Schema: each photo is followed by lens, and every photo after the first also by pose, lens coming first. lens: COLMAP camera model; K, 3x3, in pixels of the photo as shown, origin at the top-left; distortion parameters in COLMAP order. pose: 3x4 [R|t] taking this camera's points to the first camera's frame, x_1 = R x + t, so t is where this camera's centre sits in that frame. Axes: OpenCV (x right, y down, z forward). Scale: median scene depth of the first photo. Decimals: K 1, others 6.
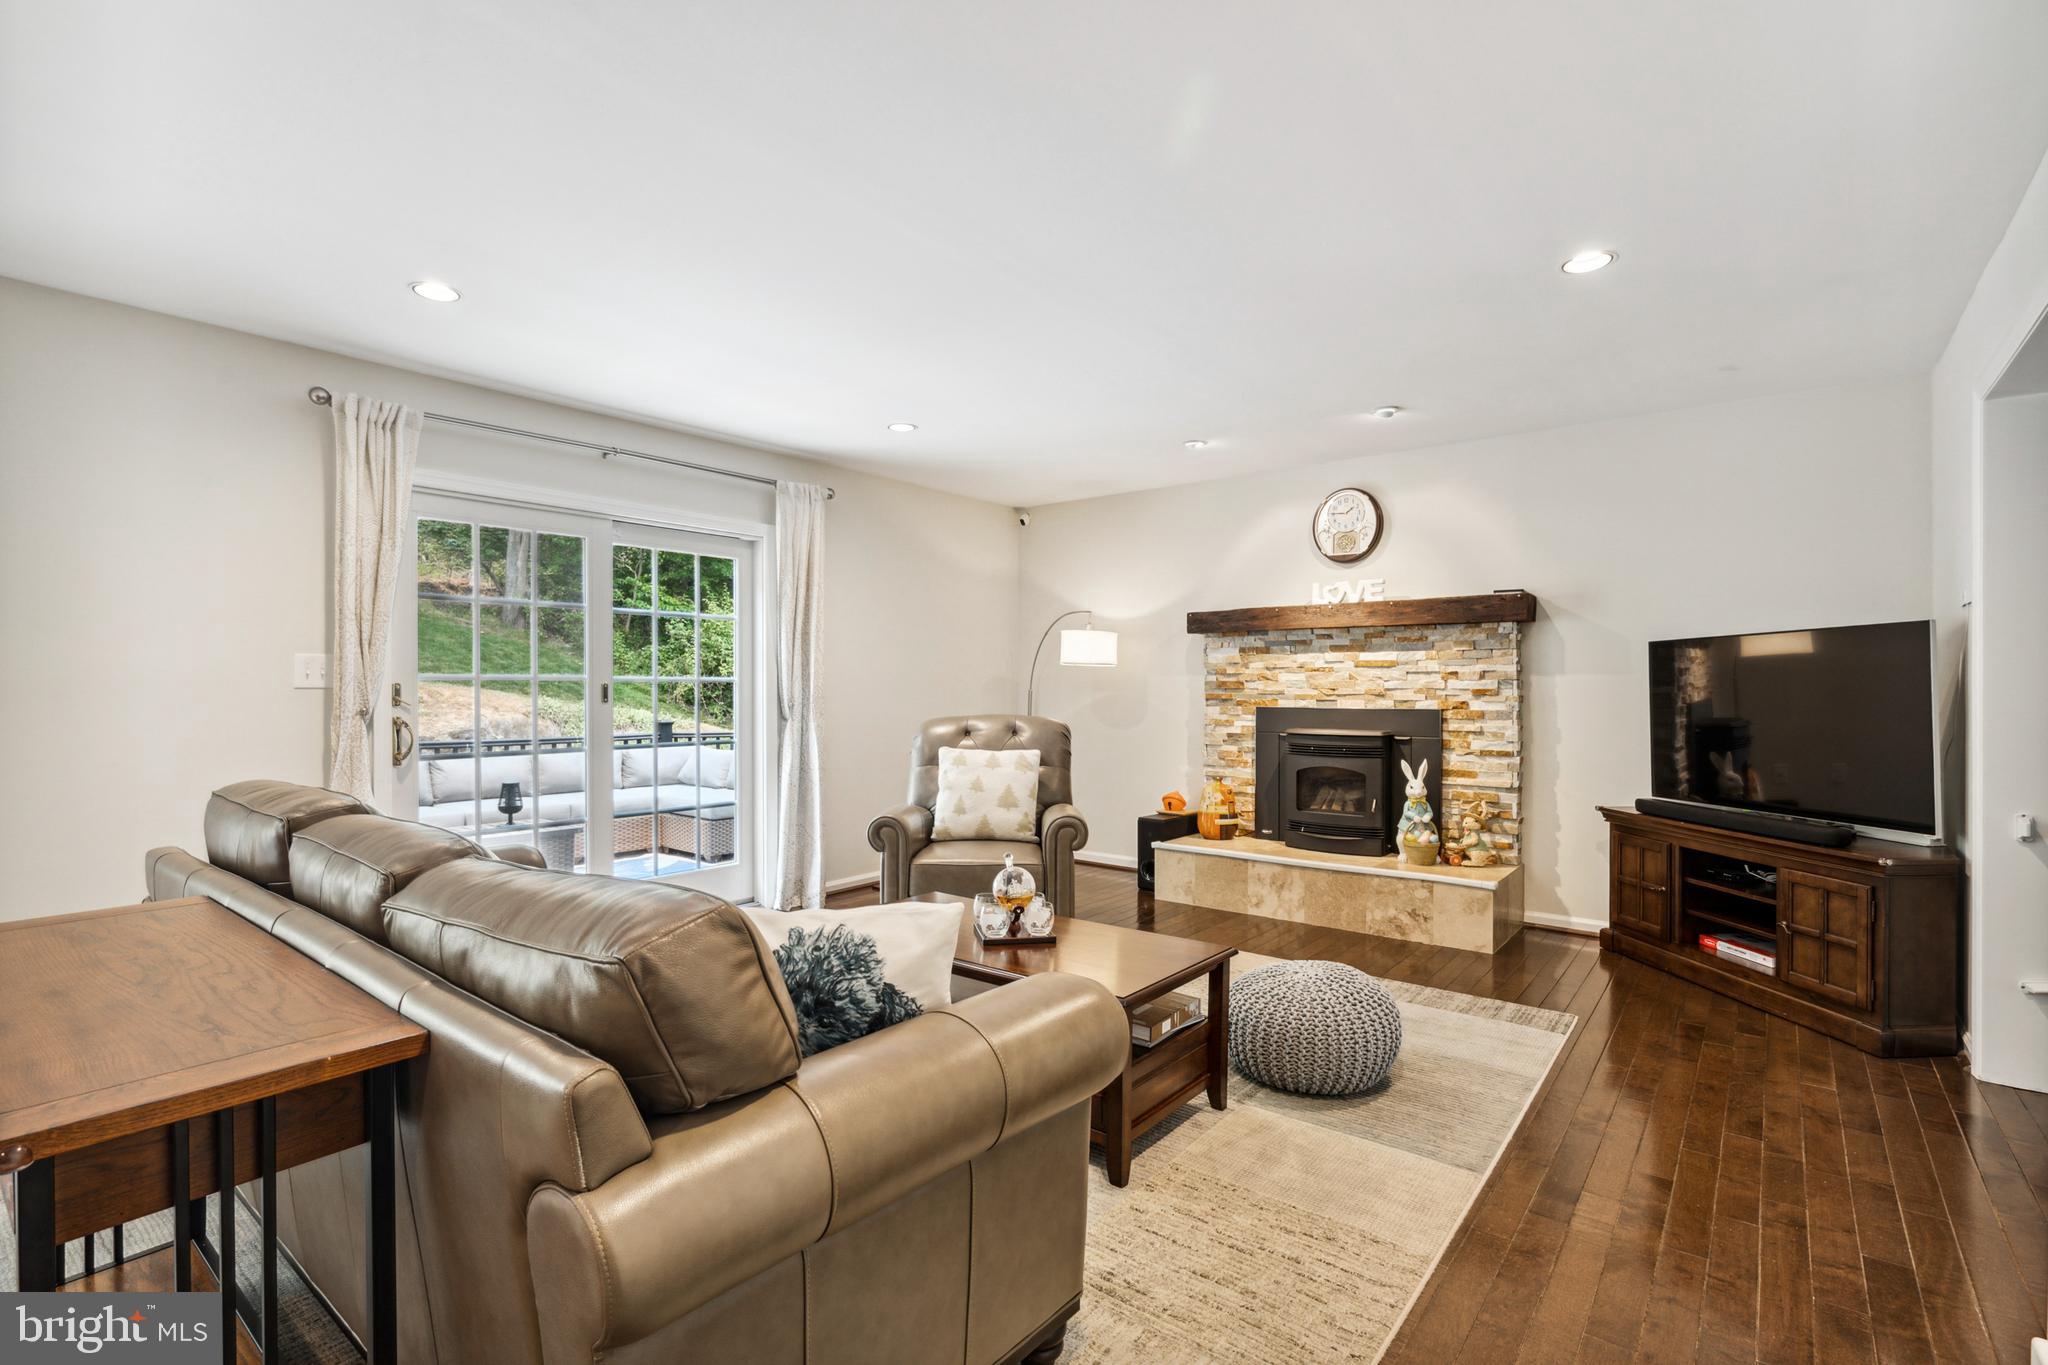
lens RADIAL K [[950.7, 0, 1025.8], [0, 950.7, 683.8], [0, 0, 1]] dist [0.003848, 0.000332]
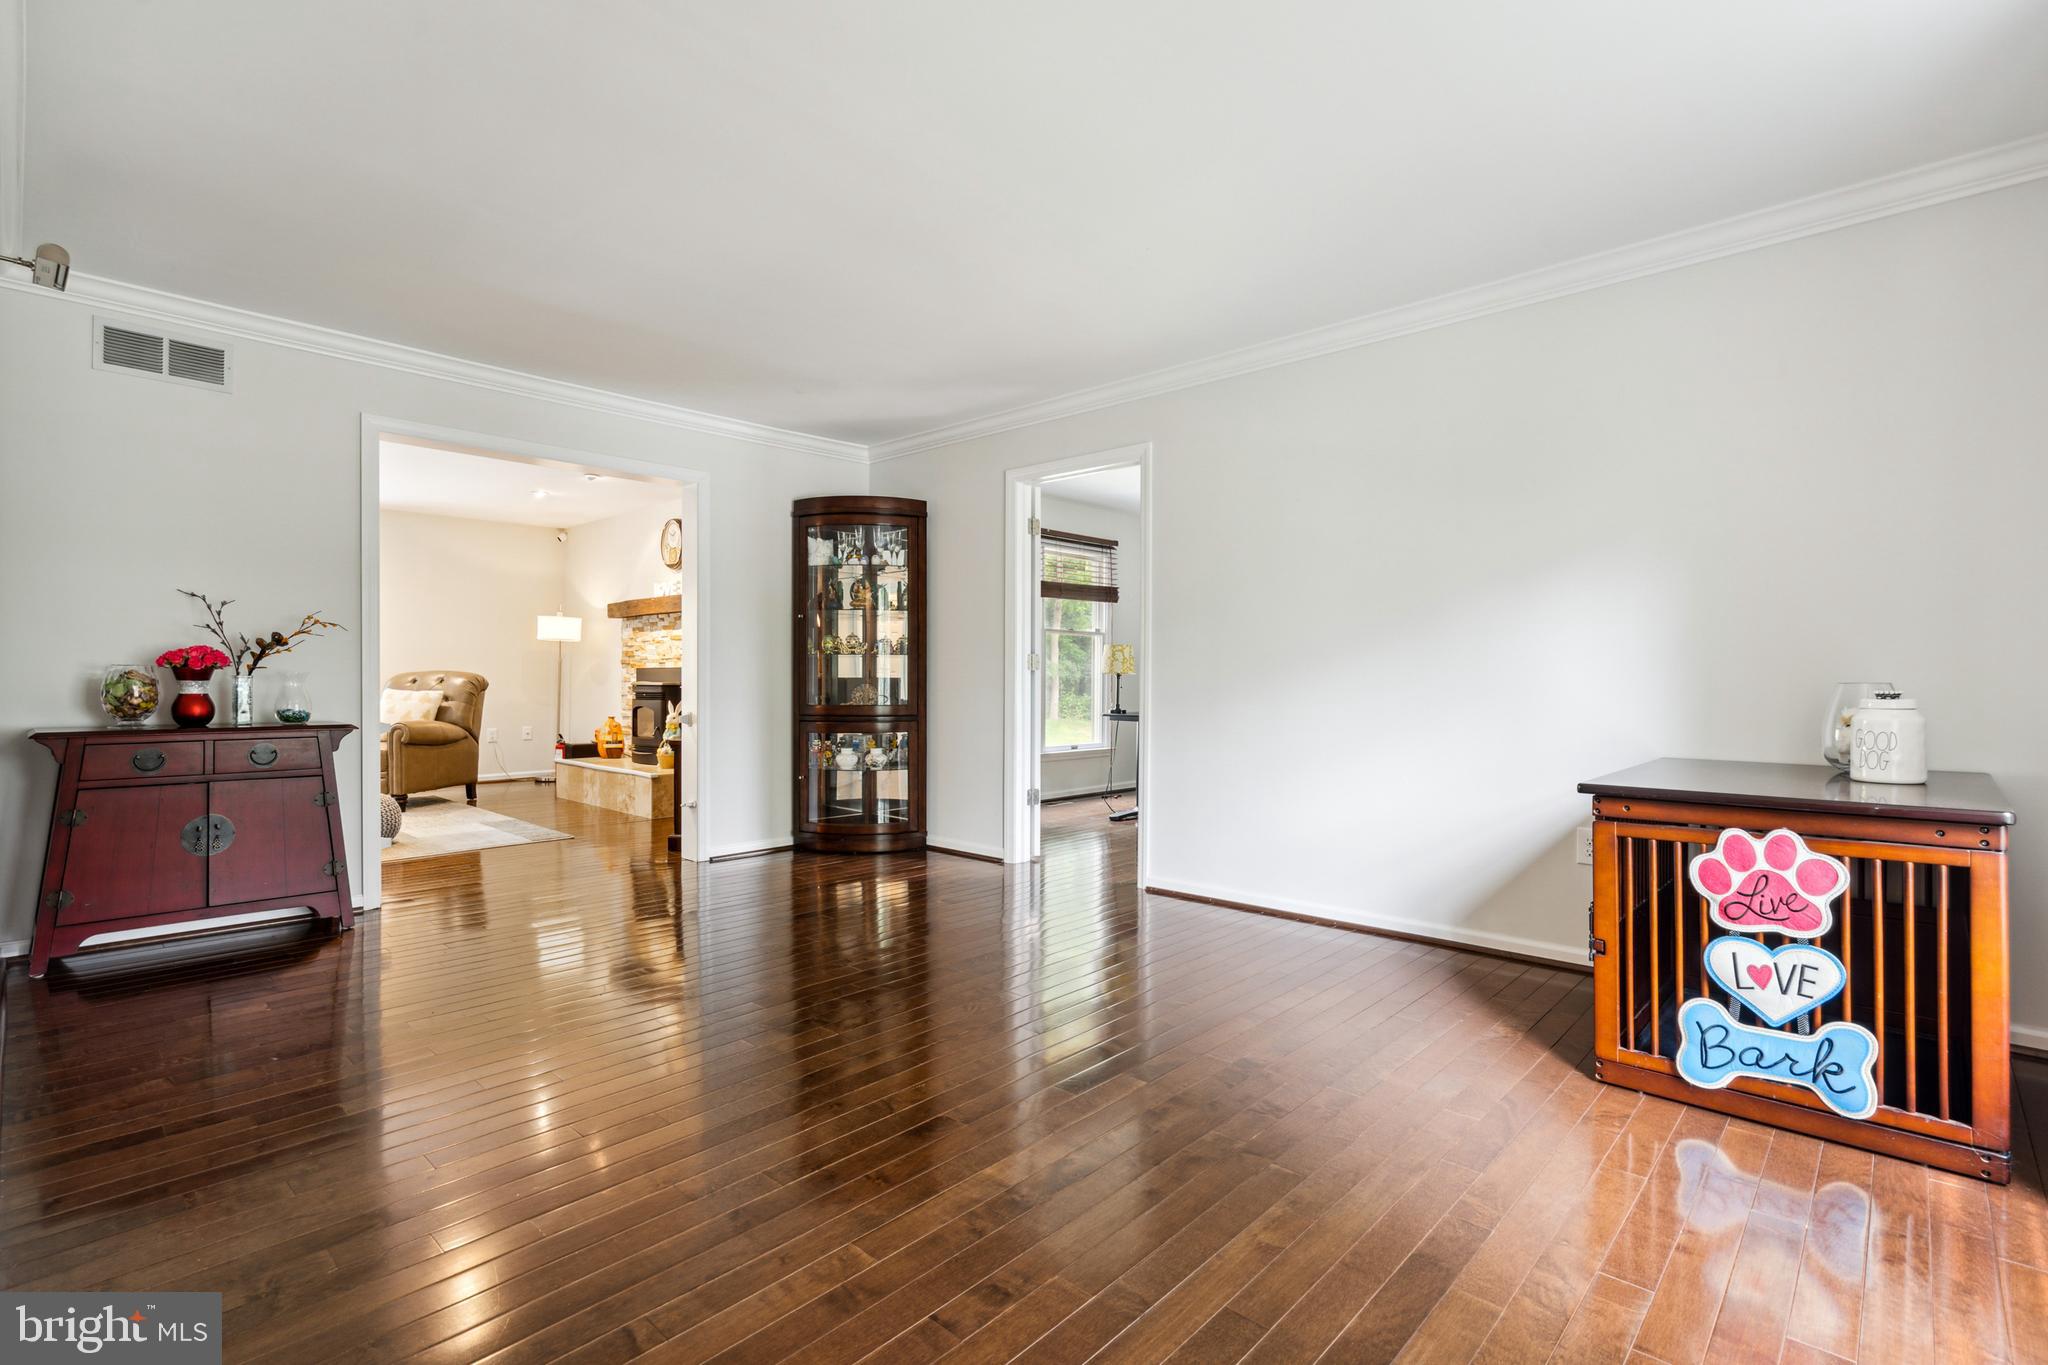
lens RADIAL K [[950.7, 0, 1022.8], [0, 950.7, 680.6], [0, 0, 1]] dist [0.003848, 0.000332]
pose [[0.996787, 0.008710, -0.079619, 0.942682], [-0.009439, 0.999917, -0.008788, 0.050266], [0.079536, 0.009511, 0.996787, -0.392257]]
